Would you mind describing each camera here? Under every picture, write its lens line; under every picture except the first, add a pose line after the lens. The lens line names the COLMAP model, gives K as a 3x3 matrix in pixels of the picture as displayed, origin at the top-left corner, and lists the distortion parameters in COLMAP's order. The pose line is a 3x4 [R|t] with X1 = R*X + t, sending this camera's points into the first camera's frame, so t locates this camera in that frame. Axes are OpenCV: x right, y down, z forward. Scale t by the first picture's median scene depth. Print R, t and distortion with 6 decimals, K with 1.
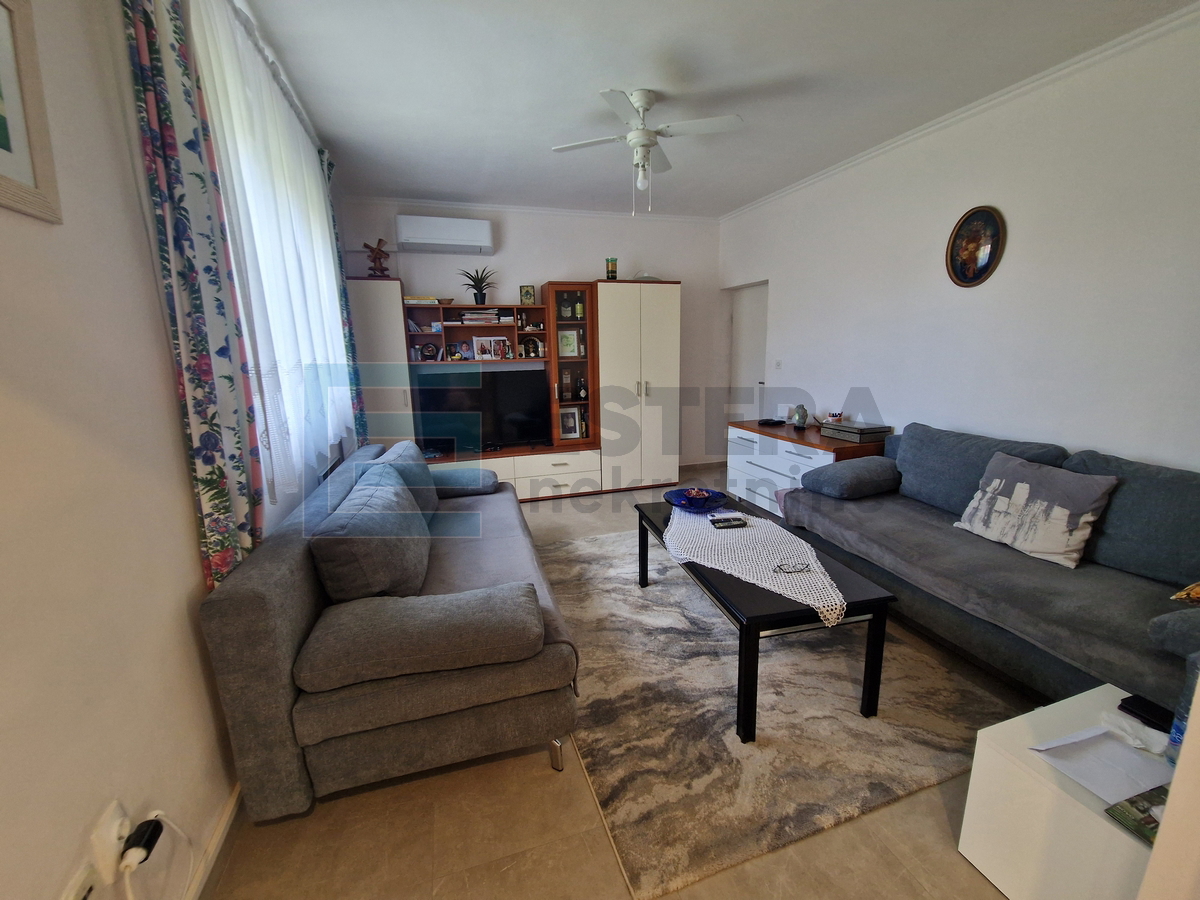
lens RADIAL K [[488.4, 0, 599.5], [0, 488.4, 443.2], [0, 0, 1]] dist [0.000751, -0.004338]
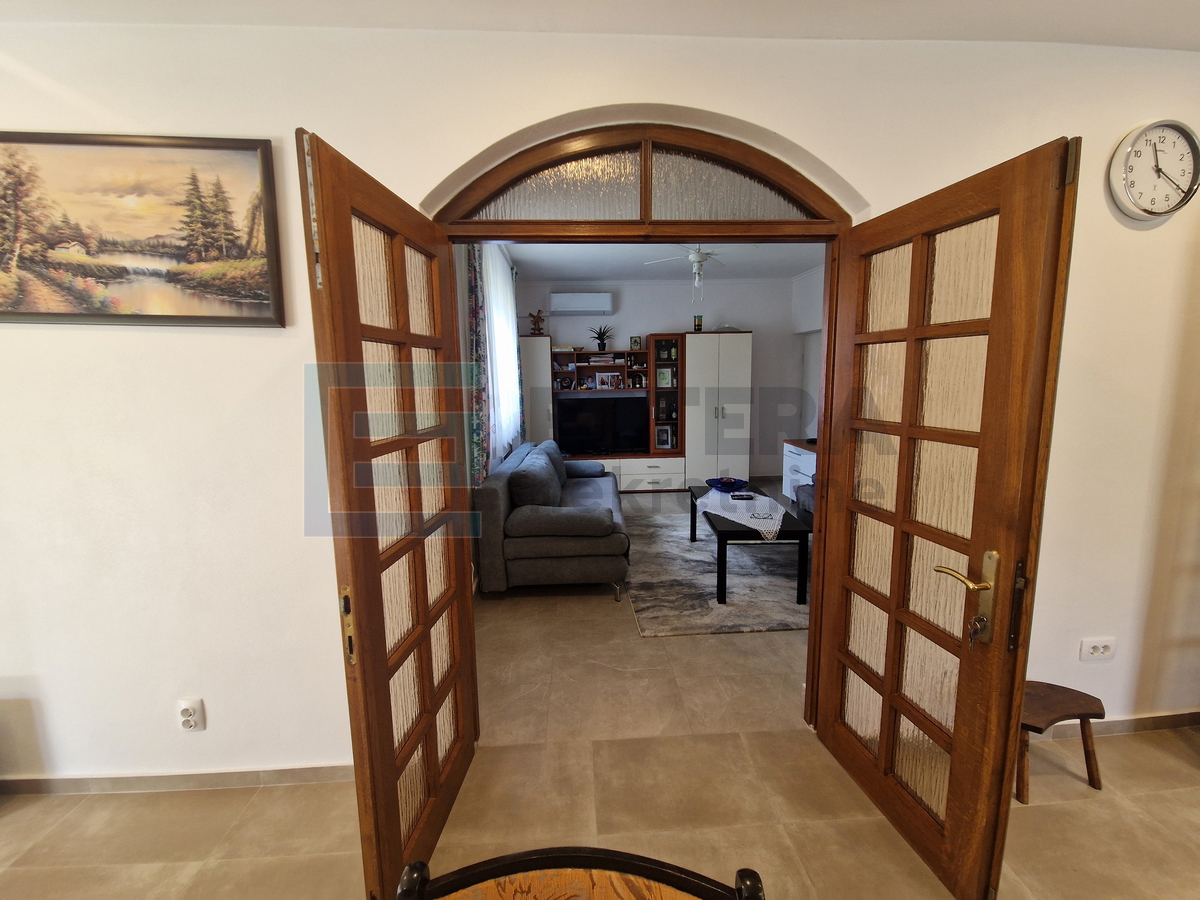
lens RADIAL K [[488.4, 0, 604.4], [0, 488.4, 446.1], [0, 0, 1]] dist [0.000751, -0.004338]
pose [[0.968853, 0.039824, -0.244412, 0.173922], [-0.050469, 0.998023, -0.037446, 0.065786], [0.242437, 0.048615, 0.968948, -0.518312]]
